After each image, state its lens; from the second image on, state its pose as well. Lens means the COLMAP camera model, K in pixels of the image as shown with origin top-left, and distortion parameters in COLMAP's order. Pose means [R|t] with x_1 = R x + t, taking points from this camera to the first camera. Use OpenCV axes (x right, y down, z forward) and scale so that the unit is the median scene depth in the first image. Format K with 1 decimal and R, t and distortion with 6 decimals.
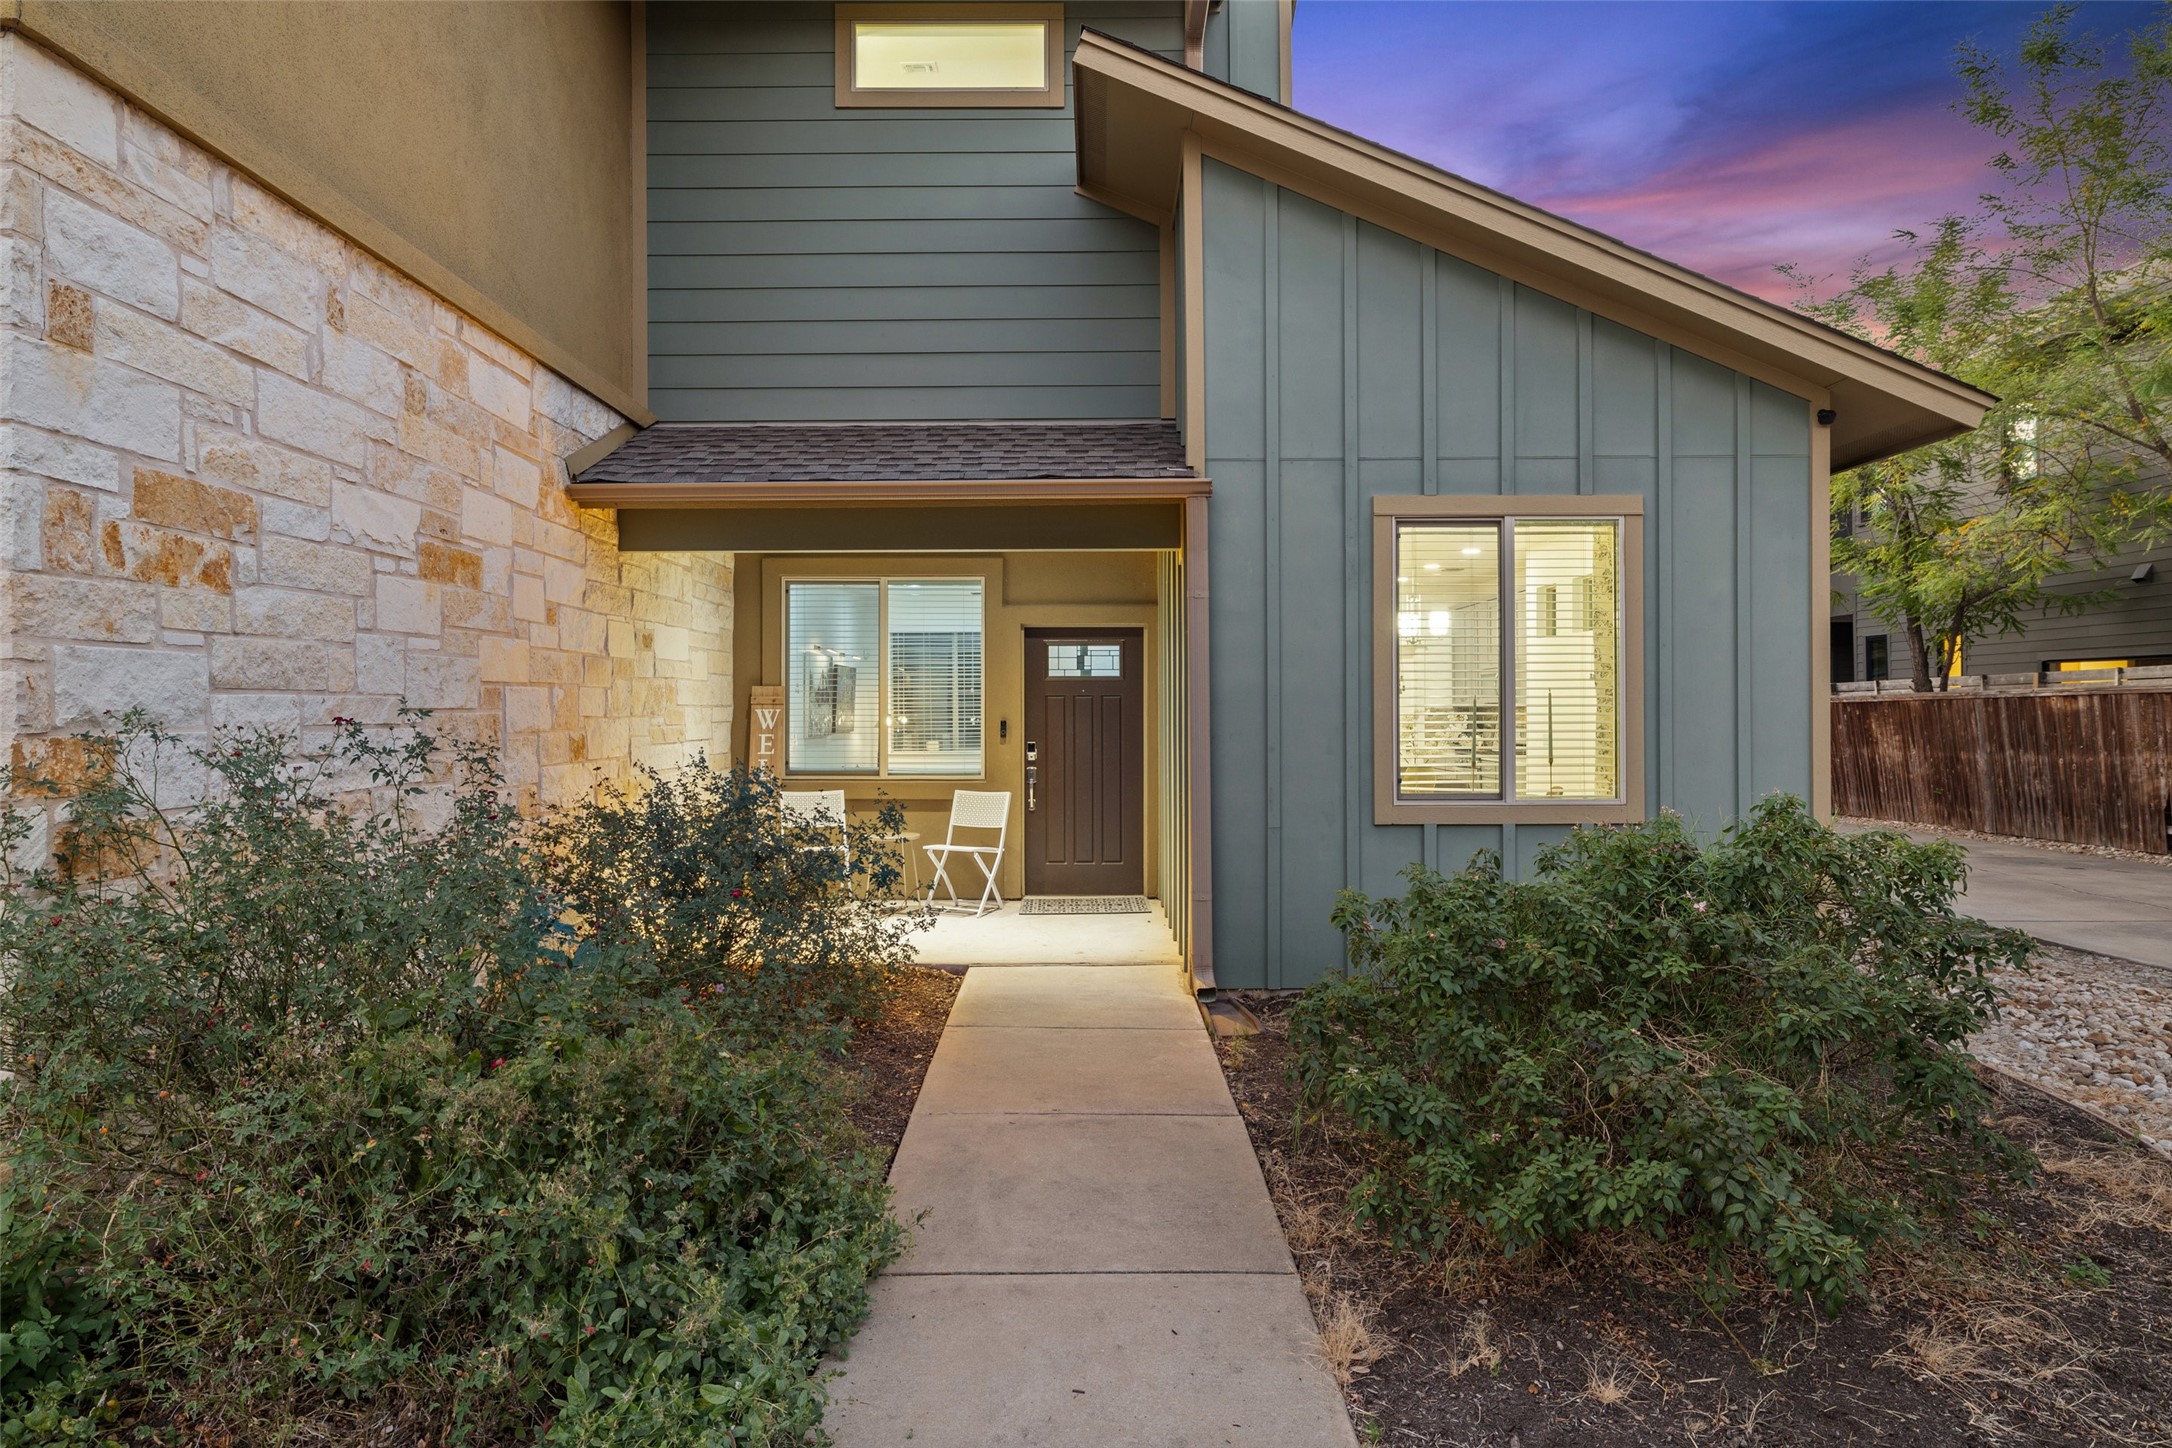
lens RADIAL K [[1250.8, 0, 1086.0], [0, 1250.8, 724.0], [0, 0, 1]] dist [0.002133, -0.000252]
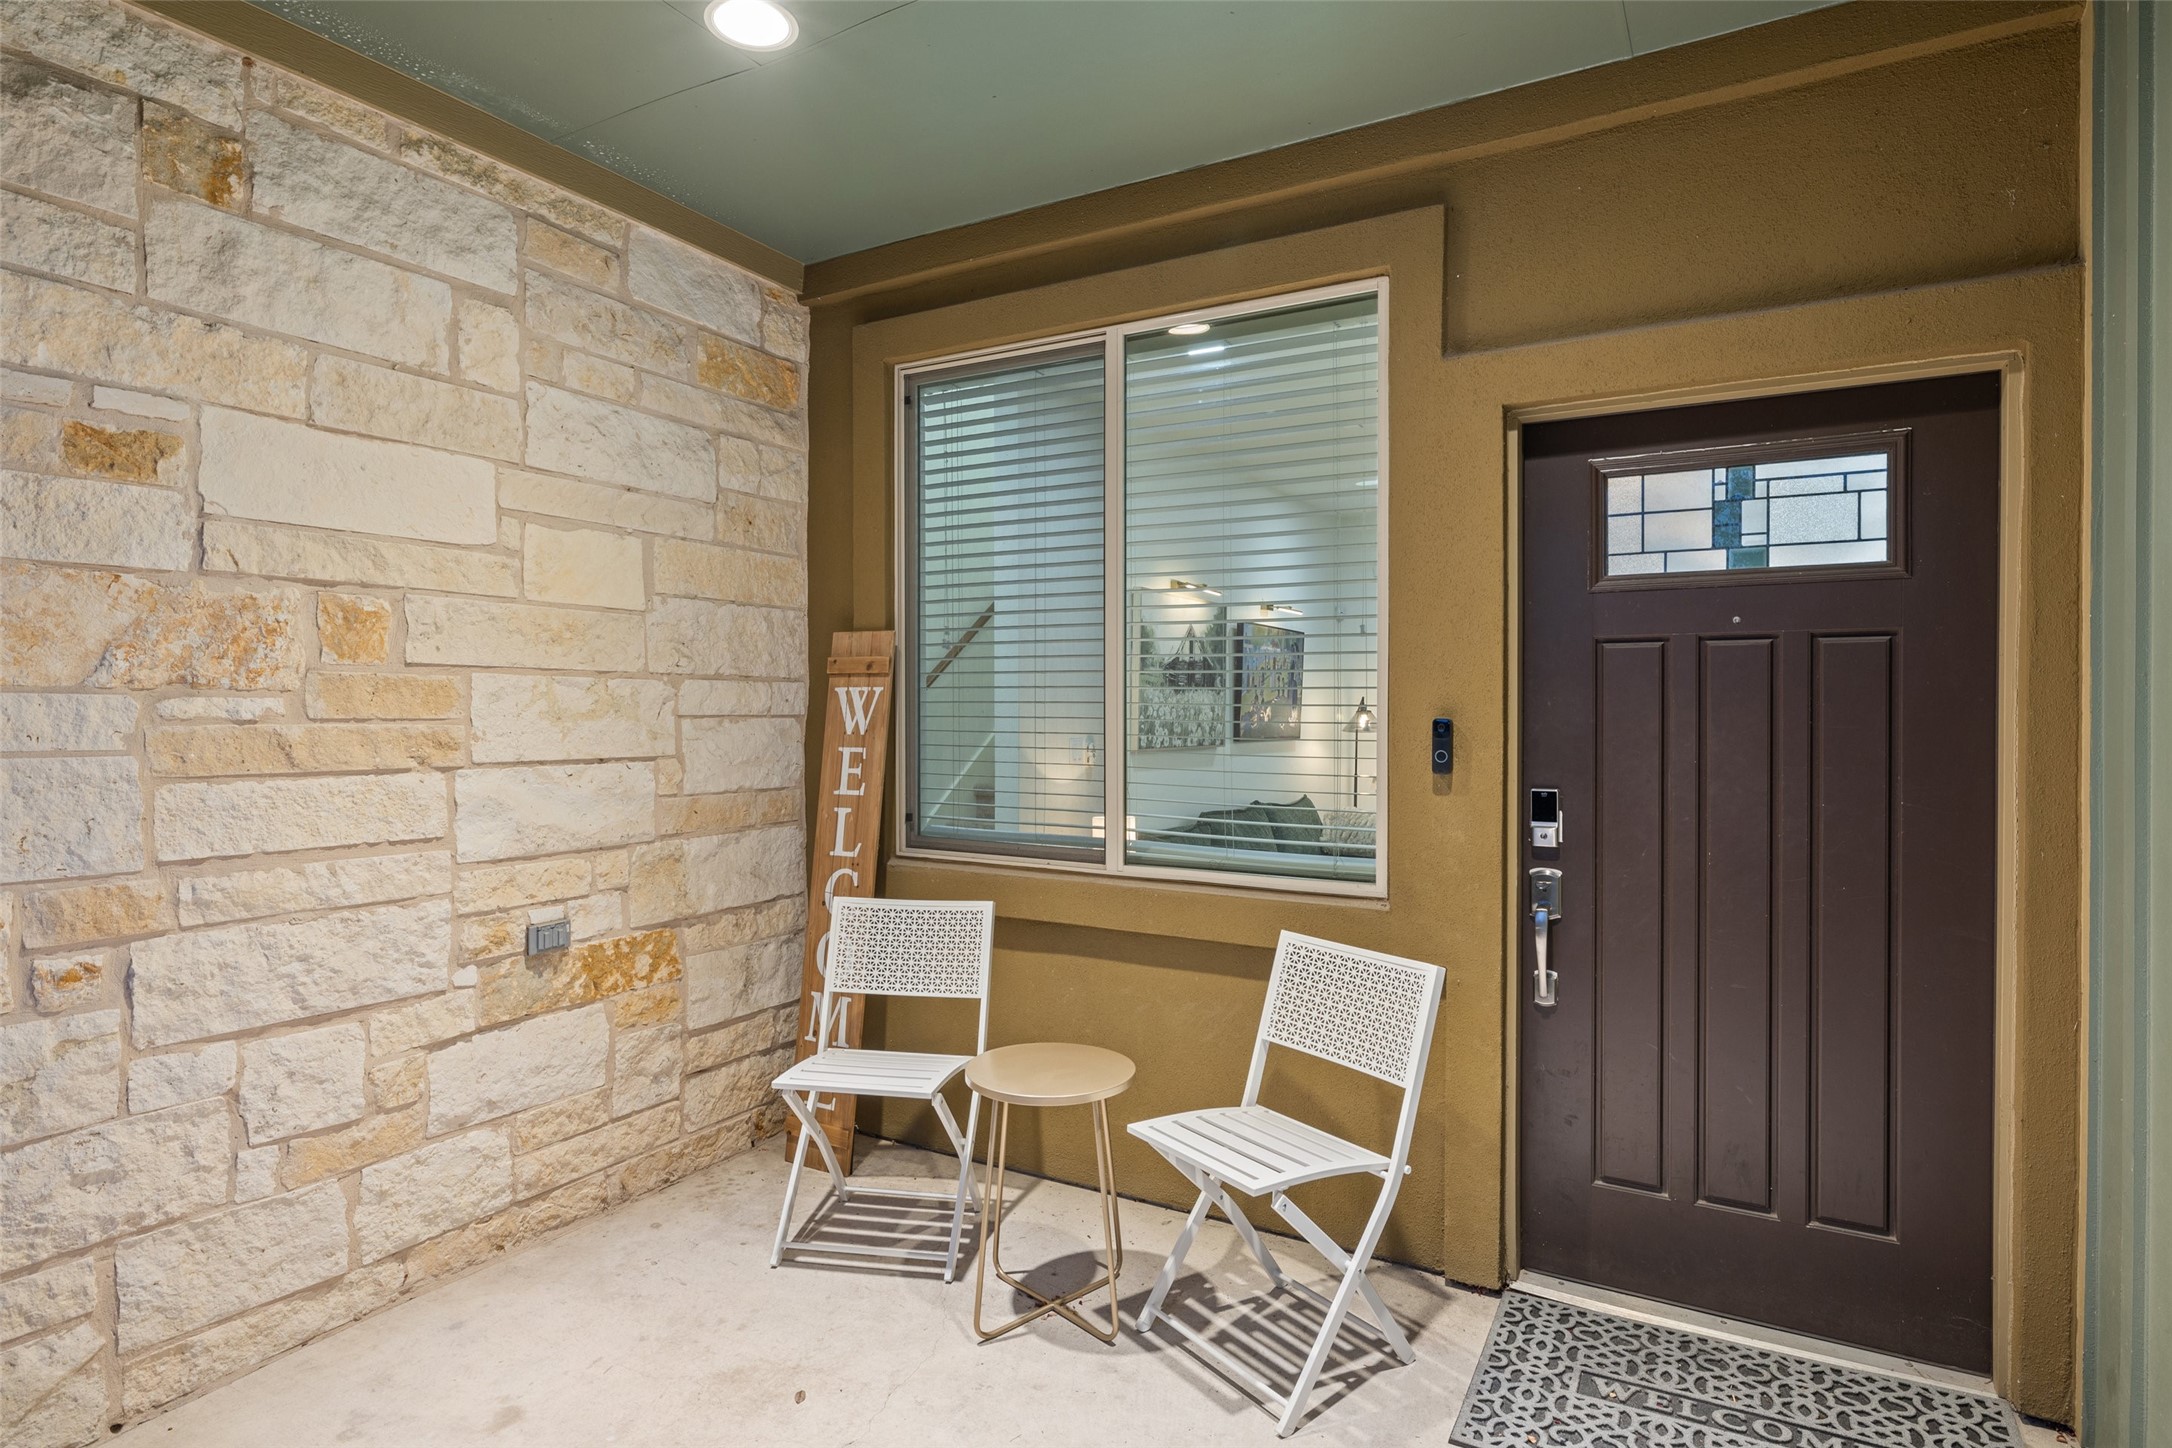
lens RADIAL K [[1152.1, 0, 1086.0], [0, 1152.1, 724.0], [0, 0, 1]] dist [0.001739, -0.000018]
pose [[0.866023, 0.012065, -0.499859, 0.001381], [-0.011783, 0.999924, 0.003720, -0.001731], [0.499866, 0.002668, 0.866099, 0.711373]]
